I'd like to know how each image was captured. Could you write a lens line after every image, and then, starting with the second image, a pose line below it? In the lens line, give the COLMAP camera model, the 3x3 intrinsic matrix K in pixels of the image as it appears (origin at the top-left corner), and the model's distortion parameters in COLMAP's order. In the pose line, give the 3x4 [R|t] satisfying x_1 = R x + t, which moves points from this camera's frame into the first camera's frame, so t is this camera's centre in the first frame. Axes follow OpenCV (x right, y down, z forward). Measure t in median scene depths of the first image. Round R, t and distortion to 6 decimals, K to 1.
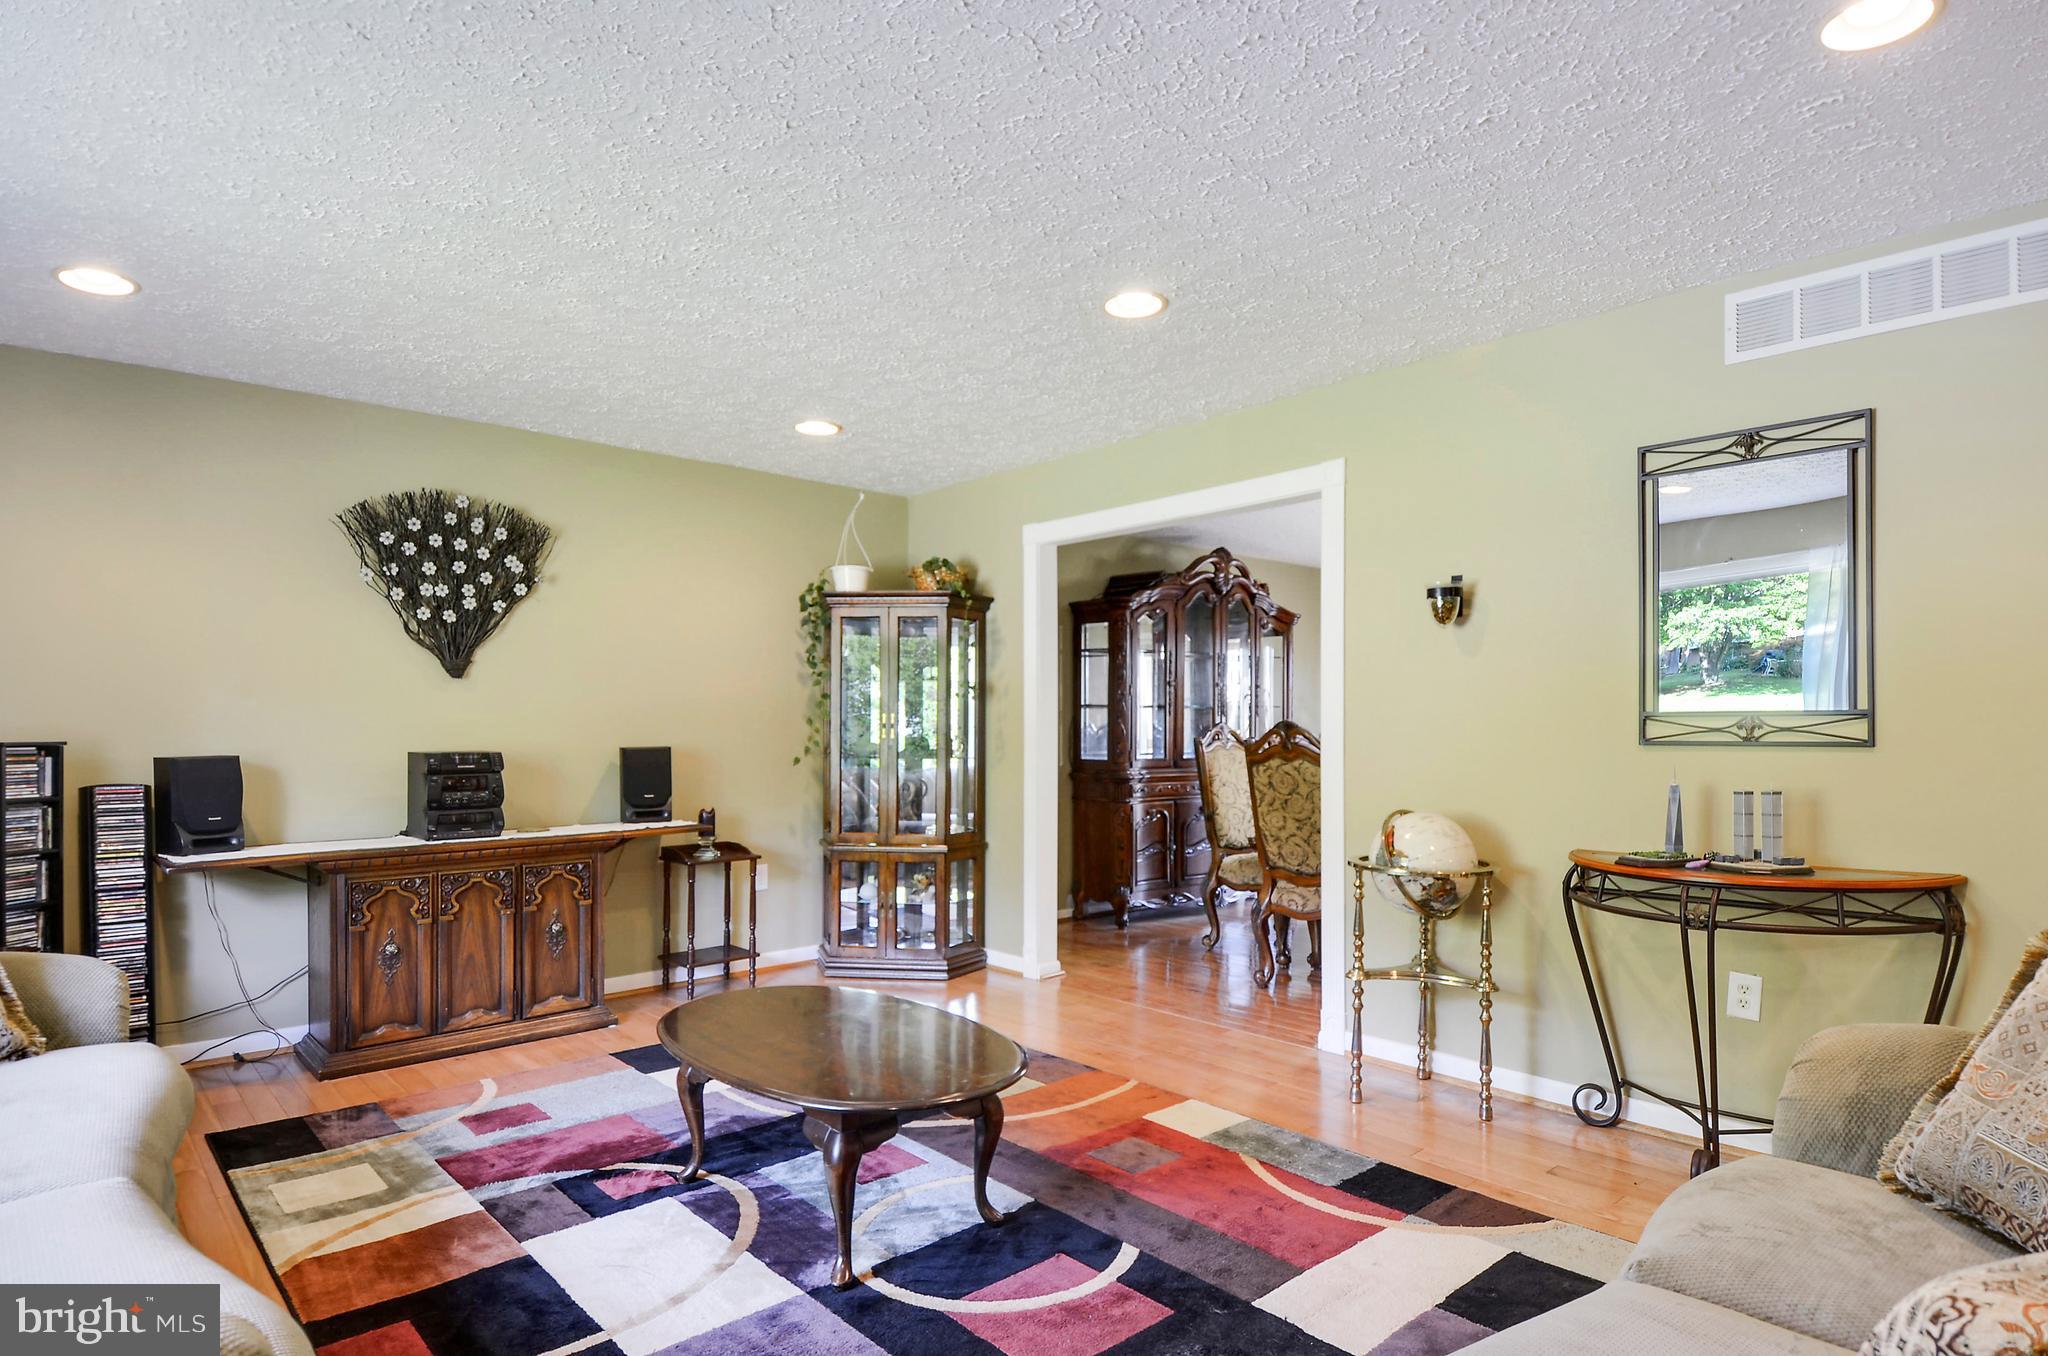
lens RADIAL K [[1099.3, 0, 1027.5], [0, 1099.3, 731.8], [0, 0, 1]] dist [0.051203, -0.026261]
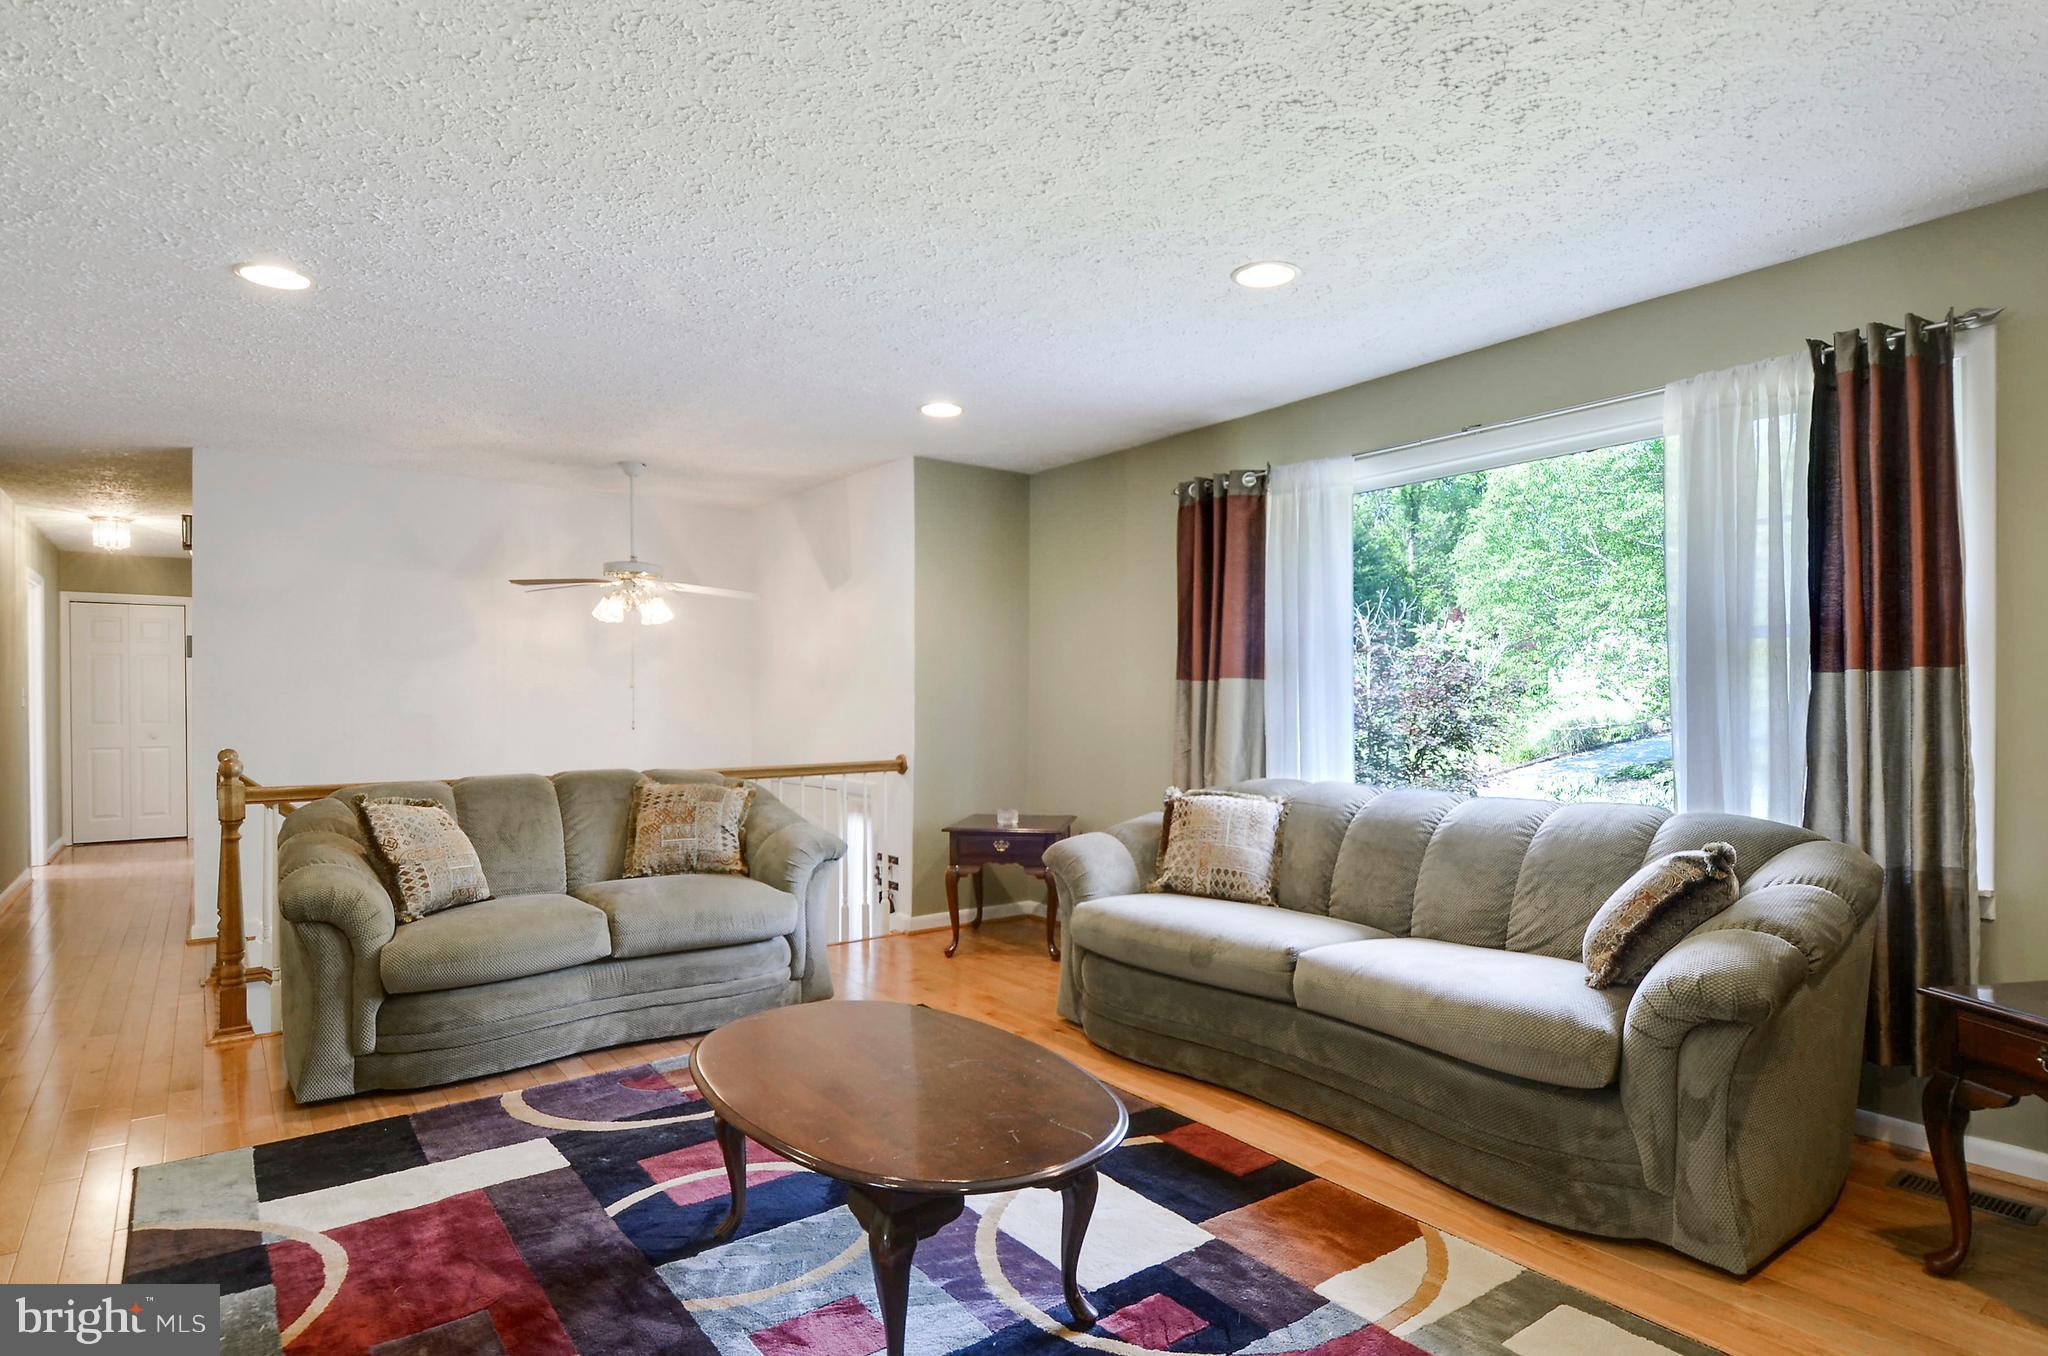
lens RADIAL K [[1089.6, 0, 1042.2], [0, 1089.6, 723.2], [0, 0, 1]] dist [0.051230, -0.050281]
pose [[-0.996465, 0.007648, 0.083664, -0.234196], [0.010190, 0.999498, 0.029999, -0.006618], [-0.083393, 0.030745, -0.996042, 1.176217]]
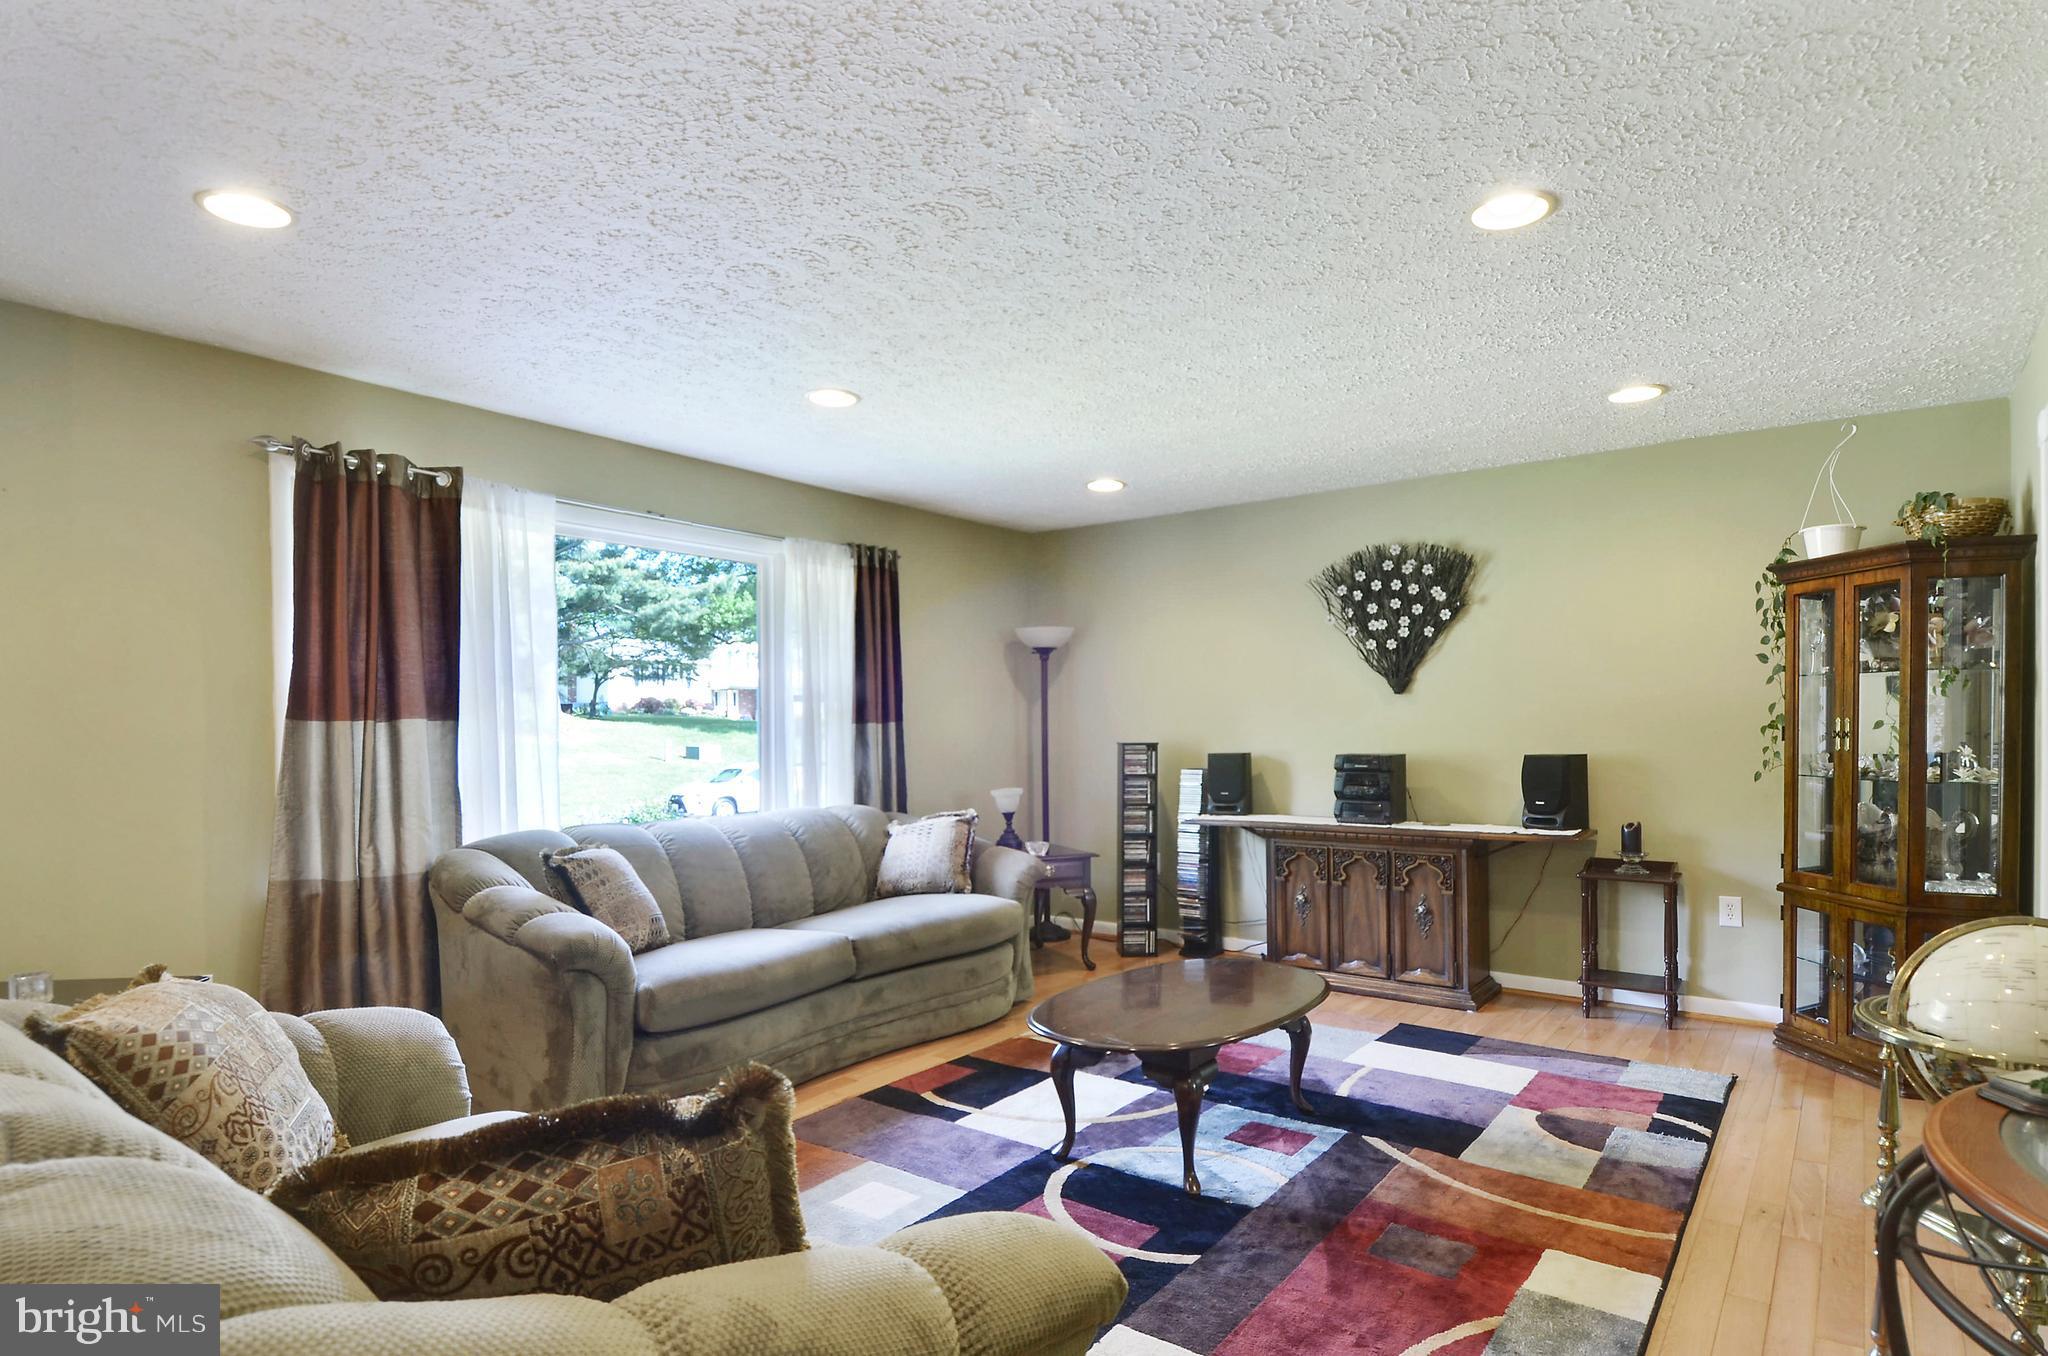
lens RADIAL K [[1089.6, 0, 1042.2], [0, 1089.6, 723.2], [0, 0, 1]] dist [0.051230, -0.050281]
pose [[0.191454, -0.005982, -0.981483, 0.623327], [-0.004421, 0.999966, -0.006957, -0.006187], [0.981492, 0.005671, 0.191421, 0.403598]]
